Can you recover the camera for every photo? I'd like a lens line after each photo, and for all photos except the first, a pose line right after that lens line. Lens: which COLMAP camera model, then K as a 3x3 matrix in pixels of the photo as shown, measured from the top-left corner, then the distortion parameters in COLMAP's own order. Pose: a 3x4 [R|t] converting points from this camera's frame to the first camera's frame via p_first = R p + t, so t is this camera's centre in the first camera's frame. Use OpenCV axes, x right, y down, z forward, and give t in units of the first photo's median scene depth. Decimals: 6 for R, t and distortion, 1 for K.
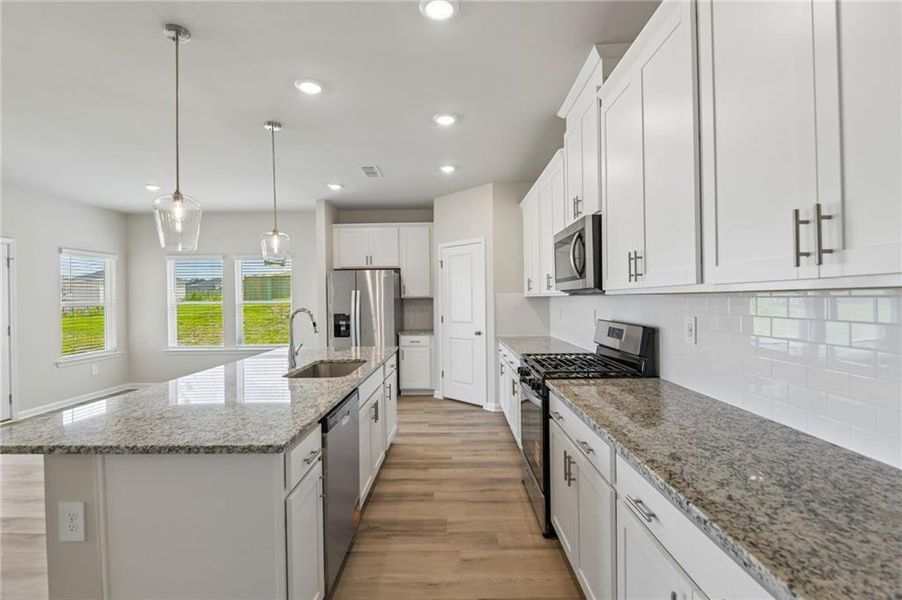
lens RADIAL K [[415.5, 0, 446.8], [0, 415.5, 298.9], [0, 0, 1]] dist [-0.005967, -0.000818]
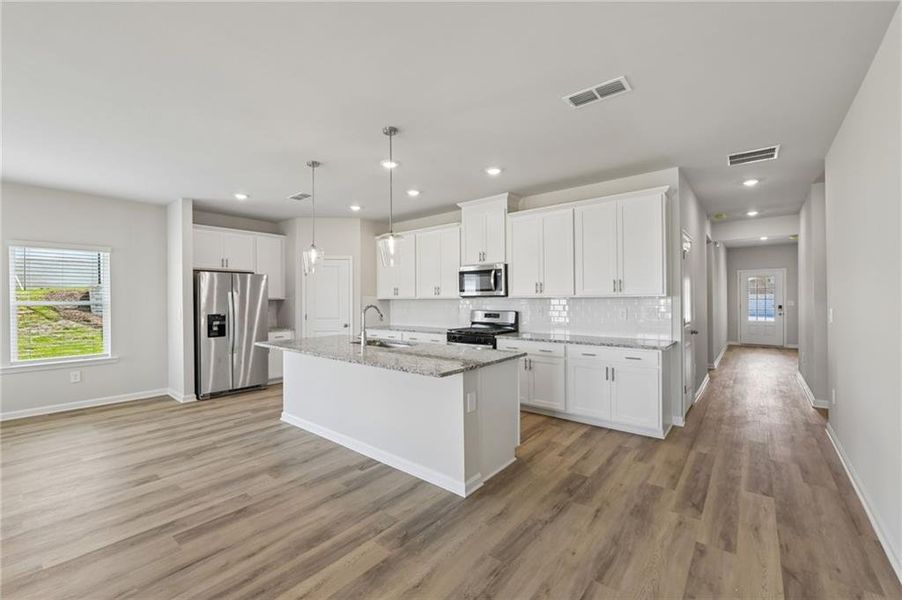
lens RADIAL K [[373.9, 0, 448.8], [0, 373.9, 299.0], [0, 0, 1]] dist [-0.005934, -0.000413]
pose [[0.625503, 0.009540, 0.780163, -0.616770], [-0.000846, 0.999933, -0.011548, 0.008182], [-0.780221, 0.006563, 0.625470, -0.027928]]
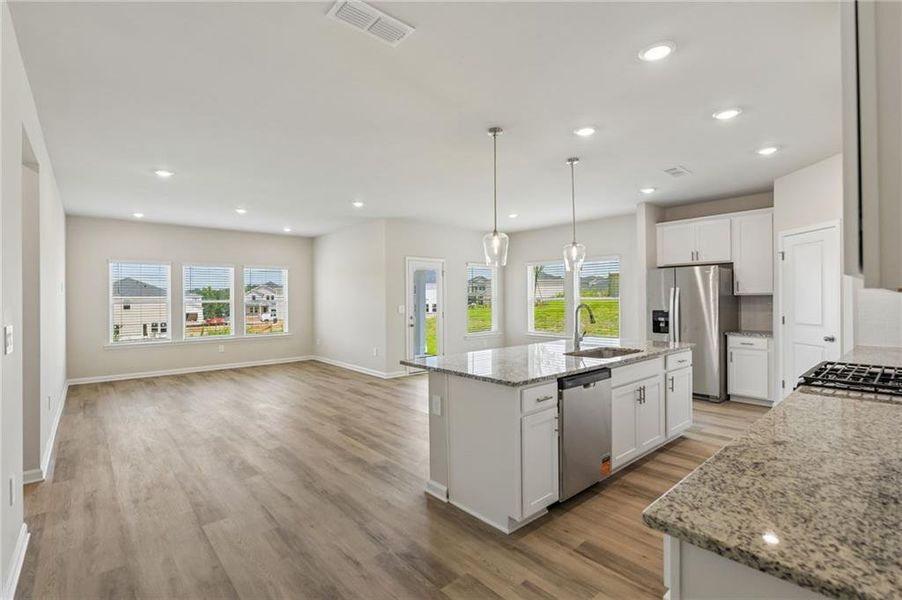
lens RADIAL K [[415.5, 0, 446.8], [0, 415.5, 298.9], [0, 0, 1]] dist [-0.005967, -0.000818]
pose [[0.664538, 0.008371, -0.747207, 0.165507], [-0.001212, 0.999948, 0.010125, -0.002686], [0.747253, -0.005823, 0.664514, -0.083460]]
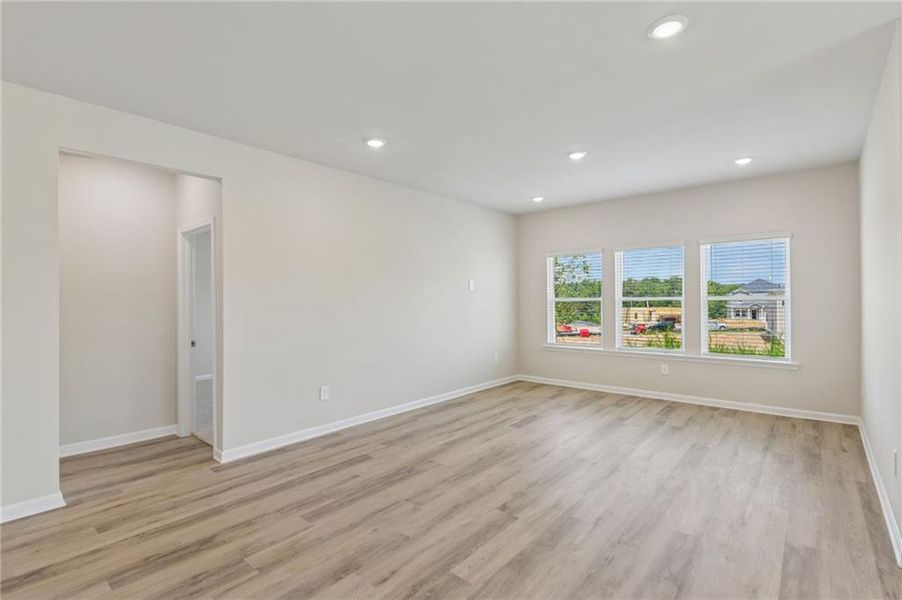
lens RADIAL K [[423.3, 0, 446.7], [0, 423.3, 299.3], [0, 0, 1]] dist [-0.003088, -0.000441]
pose [[-0.652005, 0.020920, -0.757926, -0.357003], [0.018362, 0.999762, 0.011800, 0.001480], [0.757993, -0.006223, -0.652234, 0.555793]]
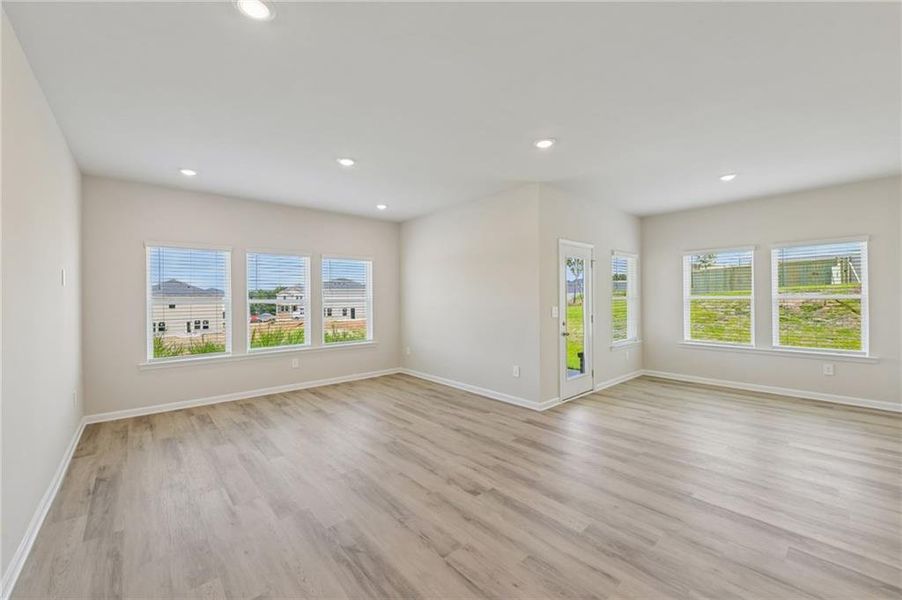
lens RADIAL K [[359.5, 0, 447.6], [0, 359.5, 299.1], [0, 0, 1]] dist [-0.006802, -0.000168]
pose [[0.662715, 0.008579, -0.748822, -0.457022], [-0.000825, 0.999942, 0.010725, 0.005267], [0.748871, -0.006490, 0.662684, -0.038858]]
